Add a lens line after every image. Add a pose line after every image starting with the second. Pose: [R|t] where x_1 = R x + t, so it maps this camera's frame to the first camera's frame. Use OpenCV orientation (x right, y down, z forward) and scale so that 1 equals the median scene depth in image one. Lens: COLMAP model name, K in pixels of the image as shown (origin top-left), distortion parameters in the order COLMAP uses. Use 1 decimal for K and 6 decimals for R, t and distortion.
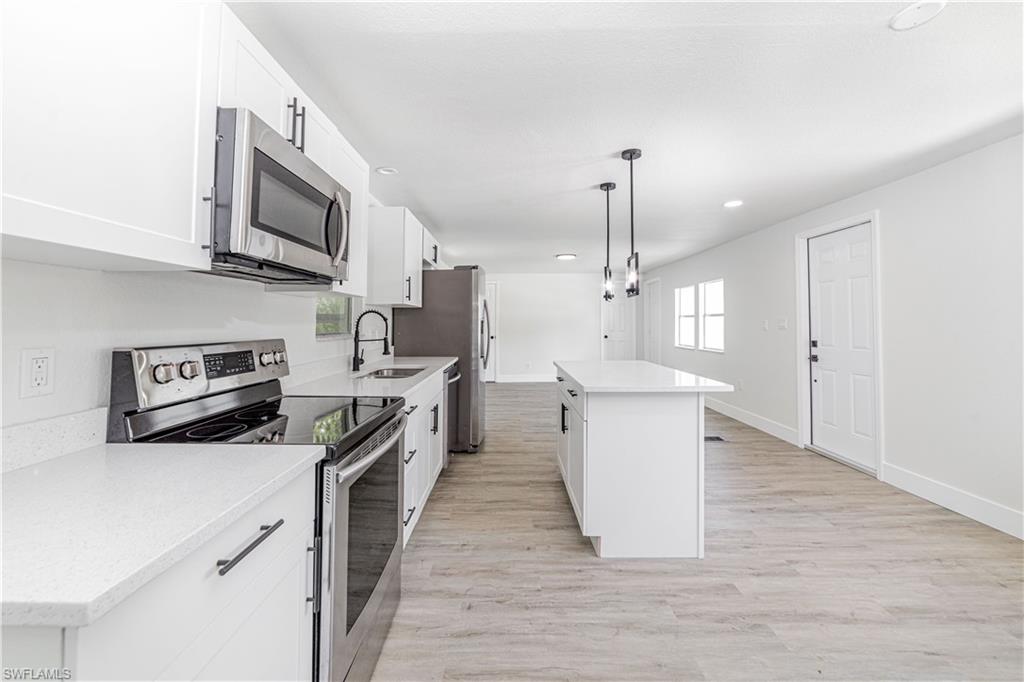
lens RADIAL K [[403.2, 0, 511.6], [0, 403.2, 317.0], [0, 0, 1]] dist [0.000538, 0.000377]
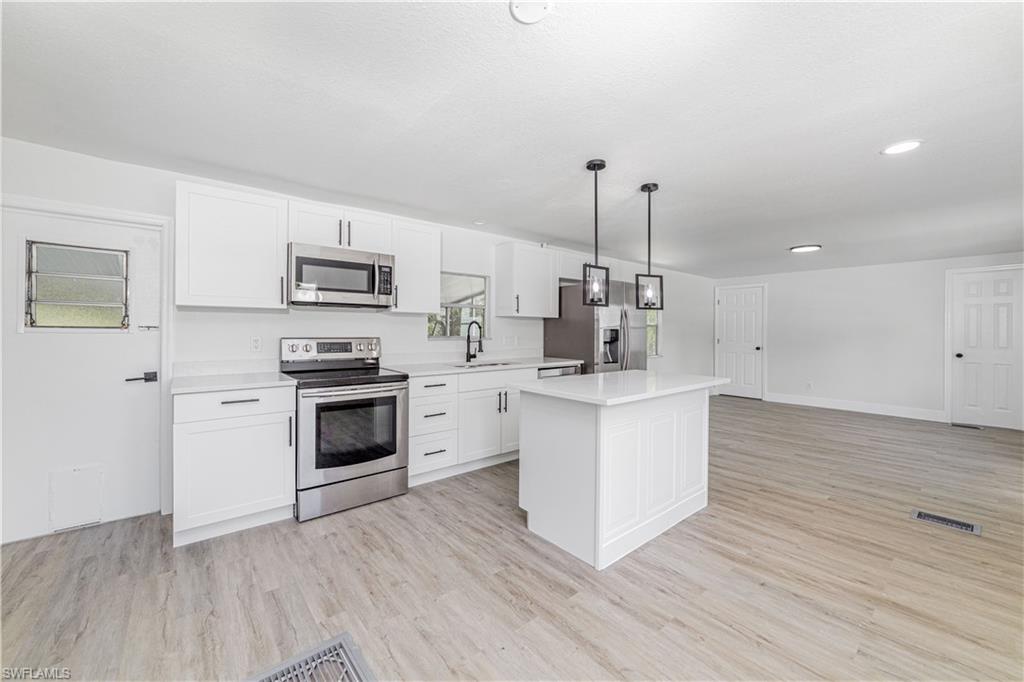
lens RADIAL K [[403.2, 0, 527.7], [0, 403.2, 327.3], [0, 0, 1]] dist [0.000538, 0.000377]
pose [[0.657440, 0.004056, -0.753496, 1.167731], [0.002065, 0.999972, 0.007184, -0.006480], [0.753504, -0.006279, 0.657413, 0.236106]]
